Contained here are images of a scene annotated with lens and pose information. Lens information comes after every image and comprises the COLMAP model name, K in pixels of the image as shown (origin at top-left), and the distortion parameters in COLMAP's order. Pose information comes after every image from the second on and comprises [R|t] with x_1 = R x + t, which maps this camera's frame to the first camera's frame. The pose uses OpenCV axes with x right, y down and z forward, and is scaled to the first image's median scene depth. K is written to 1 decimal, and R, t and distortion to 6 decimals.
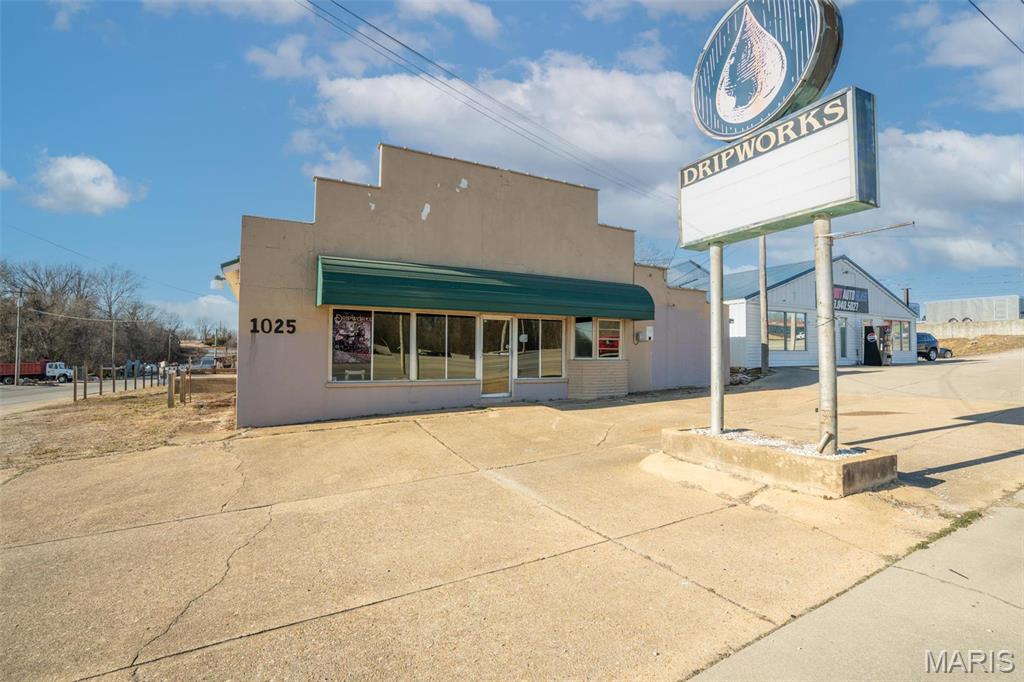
lens RADIAL K [[512.6, 0, 538.8], [0, 512.6, 328.9], [0, 0, 1]] dist [-0.047986, 0.015120]
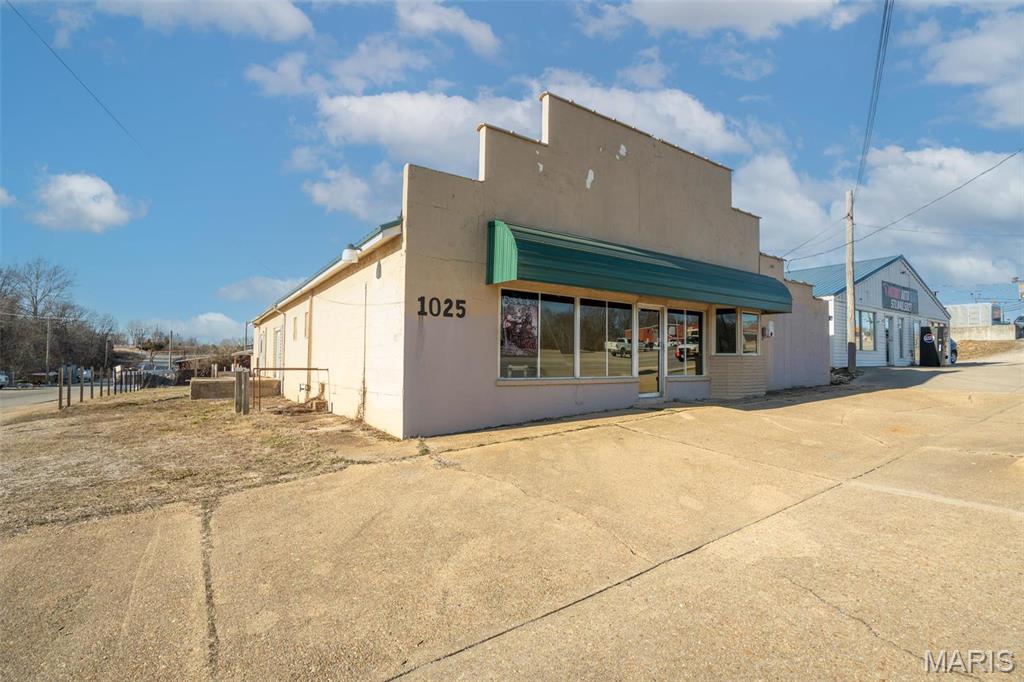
lens RADIAL K [[512.6, 0, 538.8], [0, 512.6, 328.9], [0, 0, 1]] dist [-0.047986, 0.015120]
pose [[0.994624, 0.007389, 0.103292, -0.376961], [-0.005865, 0.999870, -0.015046, 0.032056], [-0.103389, 0.014359, 0.994537, 0.160193]]
